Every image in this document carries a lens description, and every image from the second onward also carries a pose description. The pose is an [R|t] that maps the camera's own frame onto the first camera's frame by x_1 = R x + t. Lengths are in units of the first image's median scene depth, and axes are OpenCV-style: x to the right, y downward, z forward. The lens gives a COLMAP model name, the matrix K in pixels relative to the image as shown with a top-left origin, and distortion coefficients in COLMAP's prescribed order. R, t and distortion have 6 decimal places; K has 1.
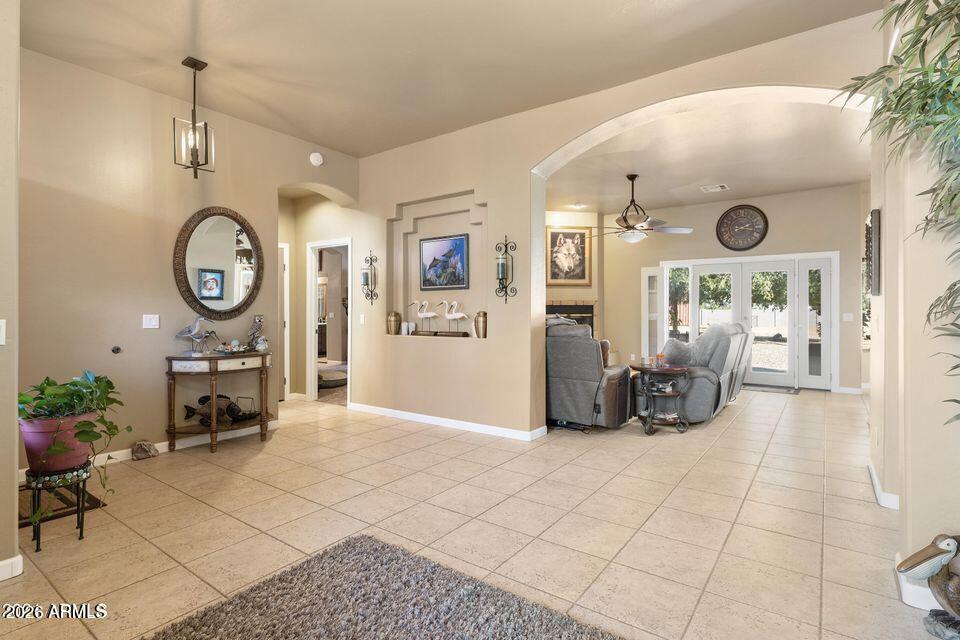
lens RADIAL K [[472.9, 0, 480.1], [0, 472.9, 311.0], [0, 0, 1]] dist [-0.003533, 0.002025]
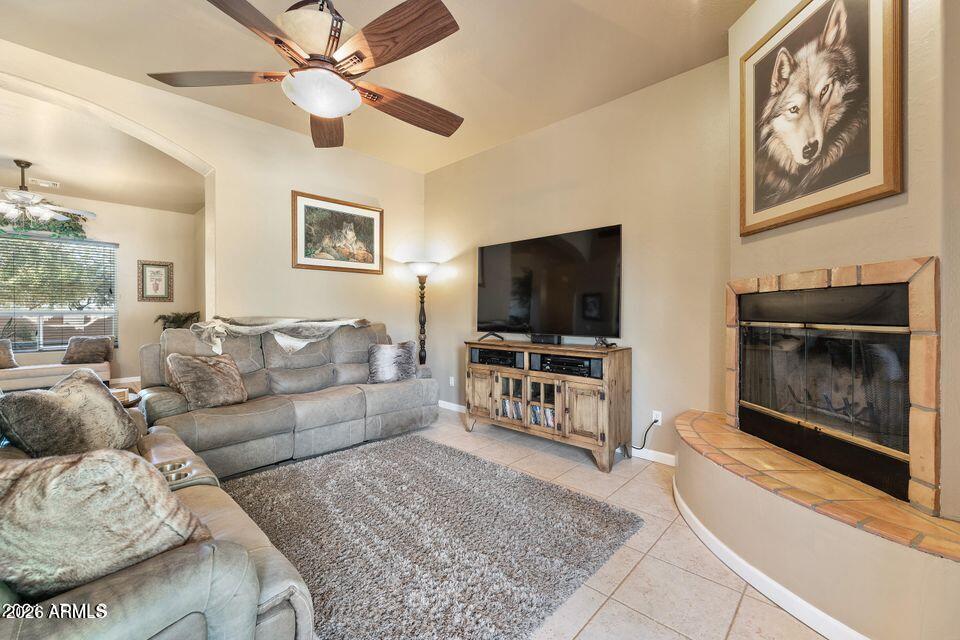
lens RADIAL K [[393.8, 0, 476.5], [0, 393.8, 313.9], [0, 0, 1]] dist [-0.003635, -0.000160]
pose [[-0.130159, 0.004866, -0.991481, 0.436156], [-0.000484, 0.999988, 0.004971, 0.000598], [0.991493, 0.001127, -0.130155, 0.841585]]
